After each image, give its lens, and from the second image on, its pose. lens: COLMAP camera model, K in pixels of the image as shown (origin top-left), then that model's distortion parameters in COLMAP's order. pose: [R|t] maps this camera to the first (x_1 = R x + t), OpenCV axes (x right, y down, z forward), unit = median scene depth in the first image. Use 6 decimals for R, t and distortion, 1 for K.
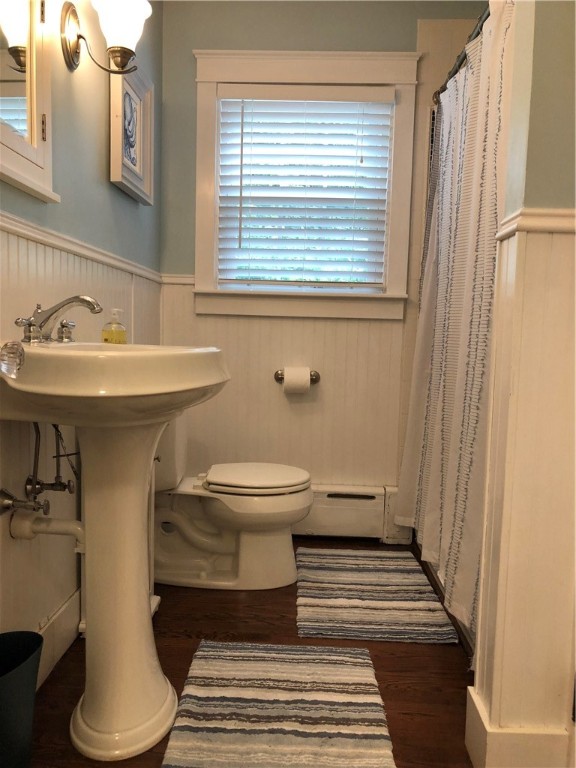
lens RADIAL K [[629.6, 0, 287.7], [0, 629.6, 387.1], [0, 0, 1]] dist [0.036189, -0.036388]
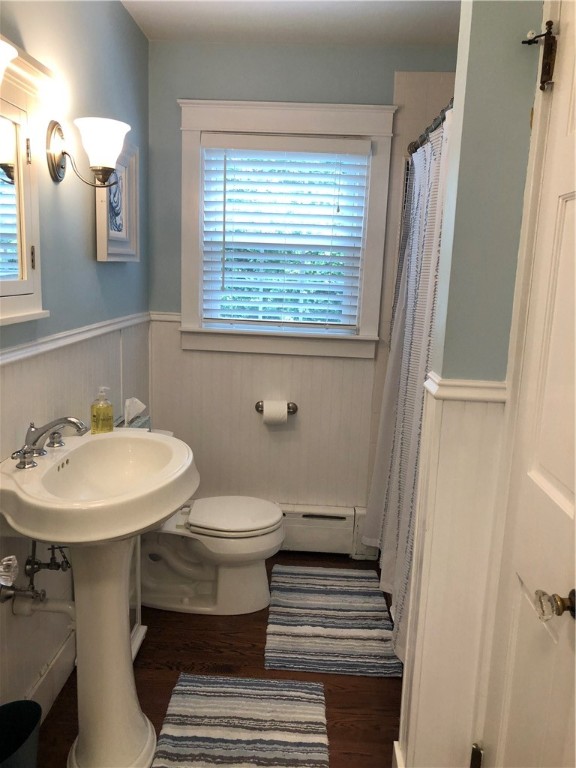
lens RADIAL K [[629.6, 0, 290.1], [0, 629.6, 384.3], [0, 0, 1]] dist [0.036189, -0.036388]
pose [[0.999921, 0.012525, -0.000669, 0.049909], [-0.012399, 0.995083, 0.098263, -0.207305], [0.001897, -0.098247, 0.995160, -0.090862]]
